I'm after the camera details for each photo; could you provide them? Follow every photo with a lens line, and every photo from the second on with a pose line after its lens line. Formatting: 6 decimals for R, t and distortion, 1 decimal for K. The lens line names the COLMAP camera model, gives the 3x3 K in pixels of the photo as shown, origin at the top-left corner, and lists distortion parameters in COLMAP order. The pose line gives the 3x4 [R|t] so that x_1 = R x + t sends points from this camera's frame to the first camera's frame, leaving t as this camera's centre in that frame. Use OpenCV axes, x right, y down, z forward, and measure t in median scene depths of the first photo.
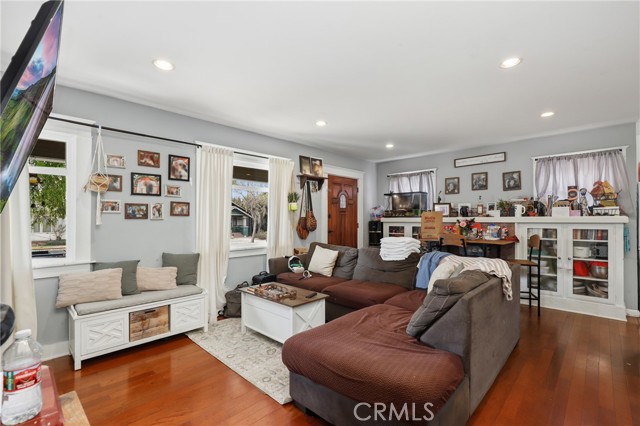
lens RADIAL K [[295.5, 0, 320.2], [0, 295.5, 213.4], [0, 0, 1]] dist [0.003666, -0.000391]
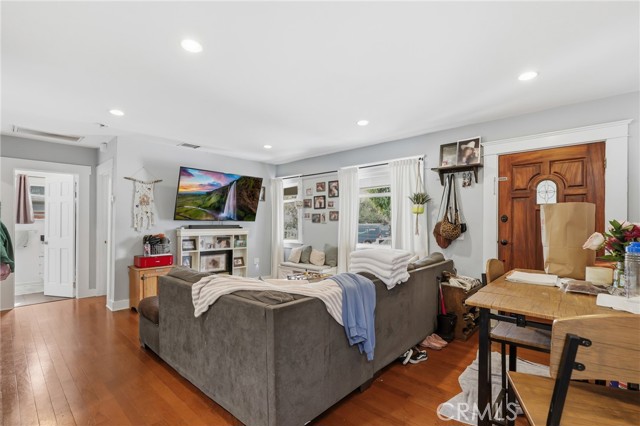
lens RADIAL K [[295.5, 0, 329.2], [0, 295.5, 228.3], [0, 0, 1]] dist [0.003666, -0.000391]
pose [[0.017708, 0.006798, -0.999820, 1.042278], [0.002226, 0.999974, 0.006838, 0.037997], [0.999841, -0.002347, 0.017692, 0.956169]]
